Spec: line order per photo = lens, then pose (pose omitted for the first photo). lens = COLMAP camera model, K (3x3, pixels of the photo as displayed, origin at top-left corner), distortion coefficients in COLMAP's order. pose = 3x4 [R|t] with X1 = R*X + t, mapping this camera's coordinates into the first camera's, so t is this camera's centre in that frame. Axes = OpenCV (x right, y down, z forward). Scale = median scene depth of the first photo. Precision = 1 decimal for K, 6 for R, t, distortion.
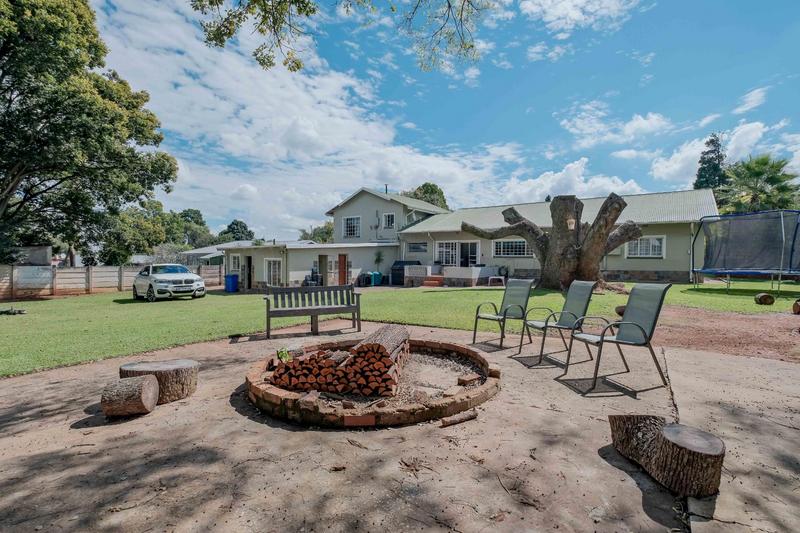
lens RADIAL K [[354.3, 0, 400.0], [0, 354.3, 266.5], [0, 0, 1]] dist [-0.019006, -0.000063]
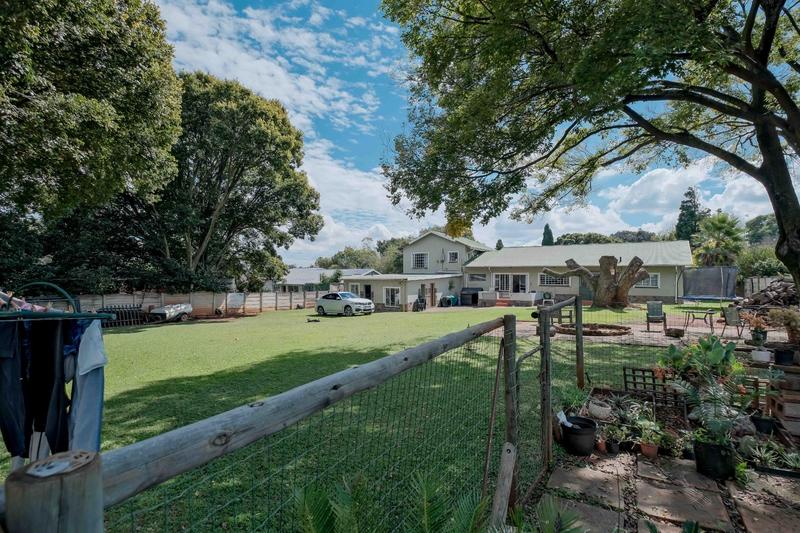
lens RADIAL K [[371.1, 0, 400.0], [0, 371.1, 266.5], [0, 0, 1]] dist [-0.000835, -0.000153]
pose [[0.998563, 0.003357, 0.053480, -0.361679], [-0.000385, 0.998460, -0.055483, -0.019662], [-0.053584, 0.055383, 0.997026, -0.439099]]
